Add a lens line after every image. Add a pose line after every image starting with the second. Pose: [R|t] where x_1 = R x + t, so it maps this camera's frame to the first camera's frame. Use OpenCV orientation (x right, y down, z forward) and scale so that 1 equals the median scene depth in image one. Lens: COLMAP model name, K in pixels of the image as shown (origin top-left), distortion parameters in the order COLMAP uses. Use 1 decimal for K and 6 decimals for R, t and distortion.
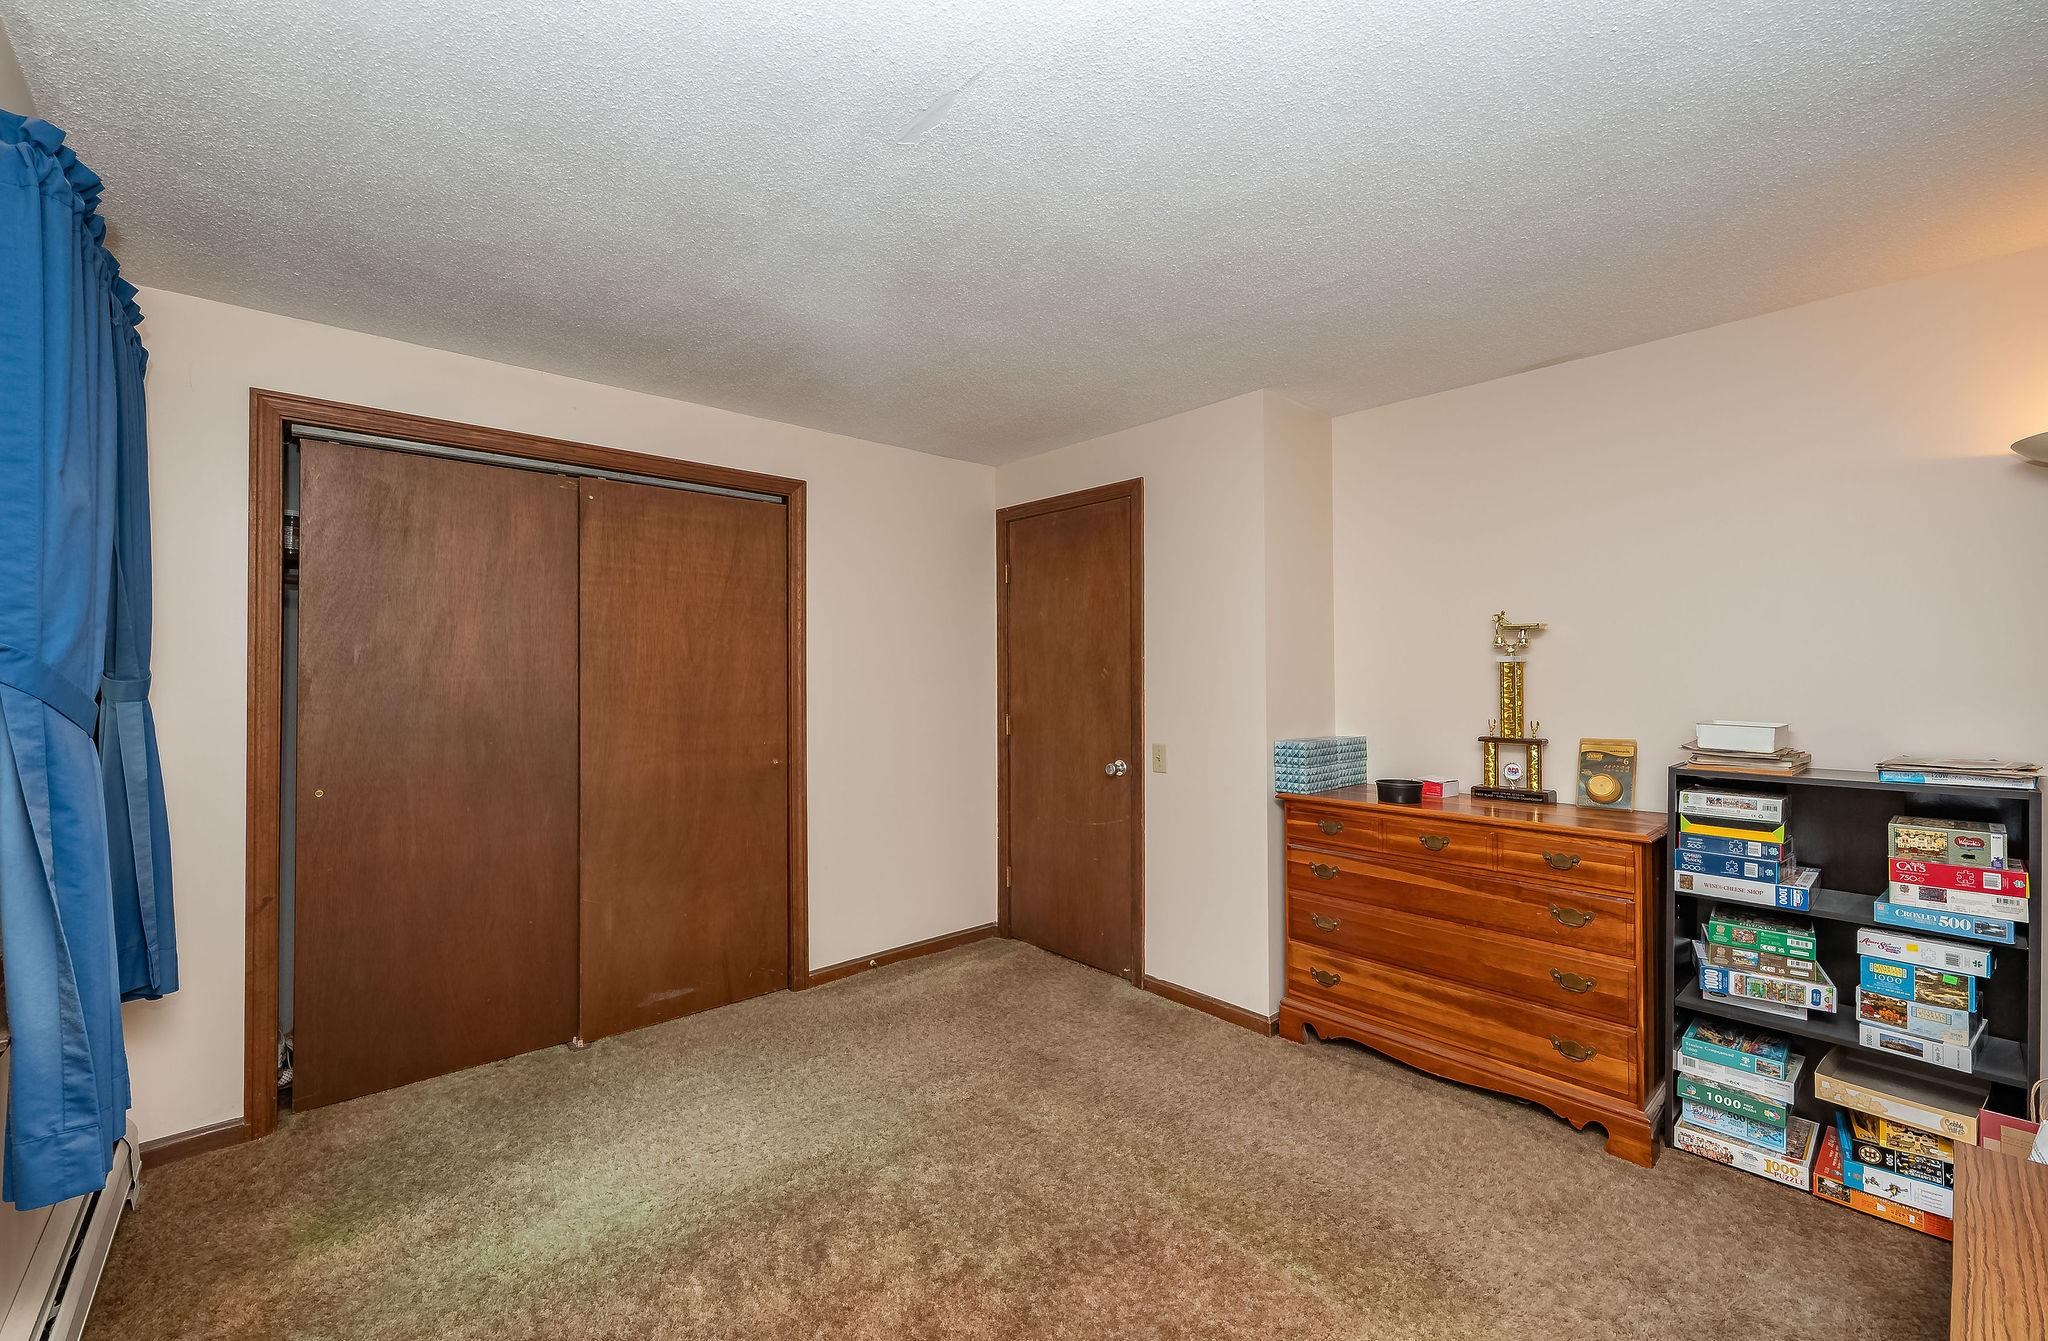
lens RADIAL K [[809.7, 0, 1017.2], [0, 809.7, 671.0], [0, 0, 1]] dist [-0.003575, -0.000137]
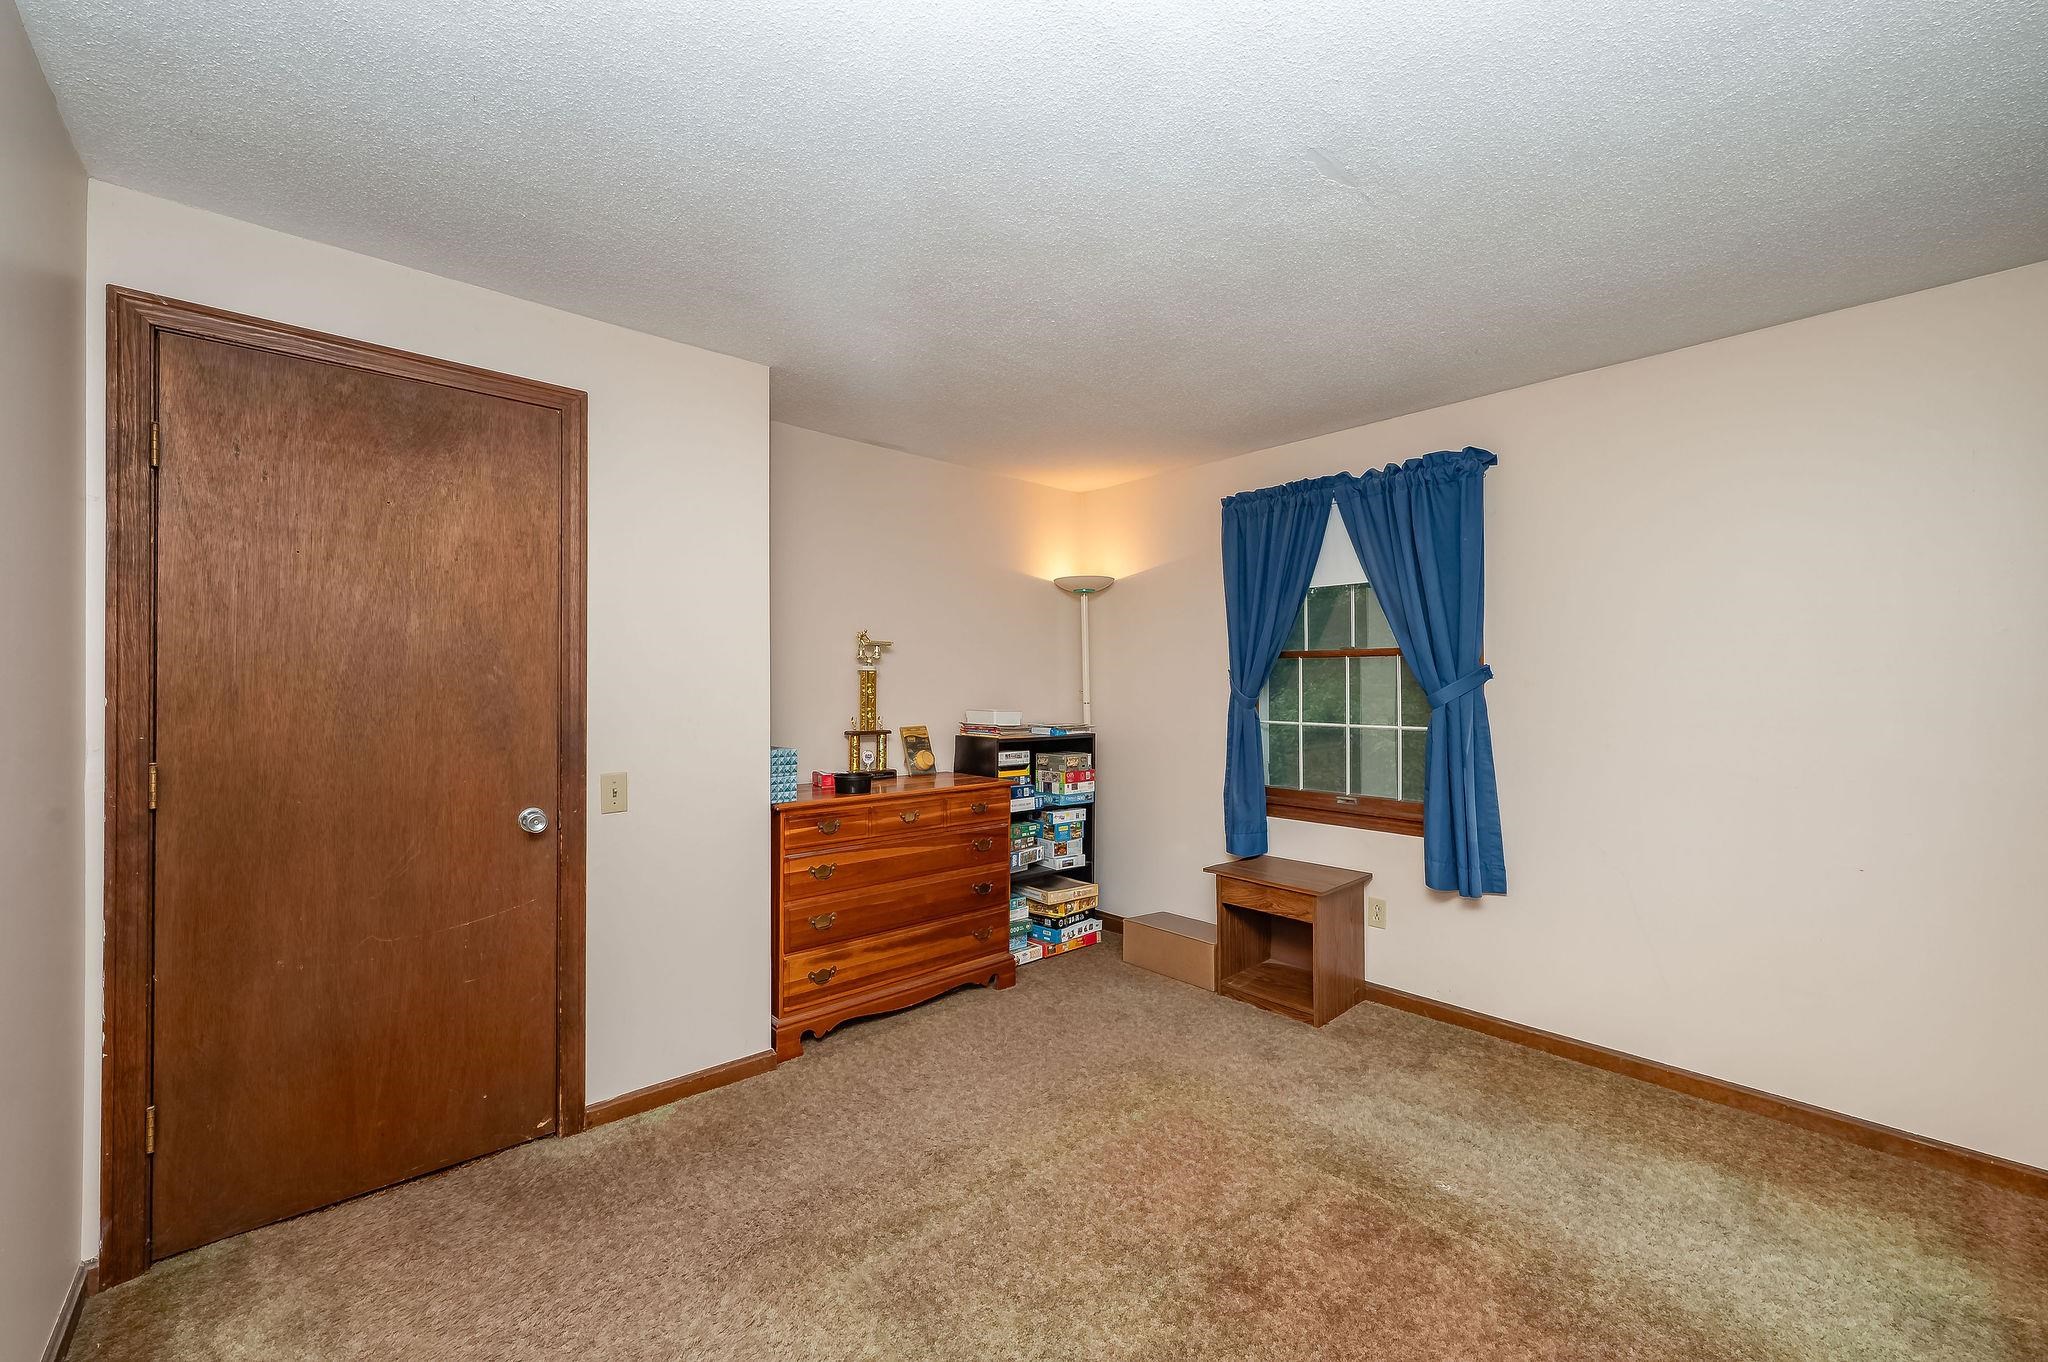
lens RADIAL K [[821.0, 0, 1017.5], [0, 821.0, 679.9], [0, 0, 1]] dist [-0.003121, 0.000875]
pose [[0.001500, 0.009847, 0.999950, -0.686347], [-0.006361, 0.999931, -0.009838, 0.014341], [-0.999979, -0.006346, 0.001562, 0.783129]]
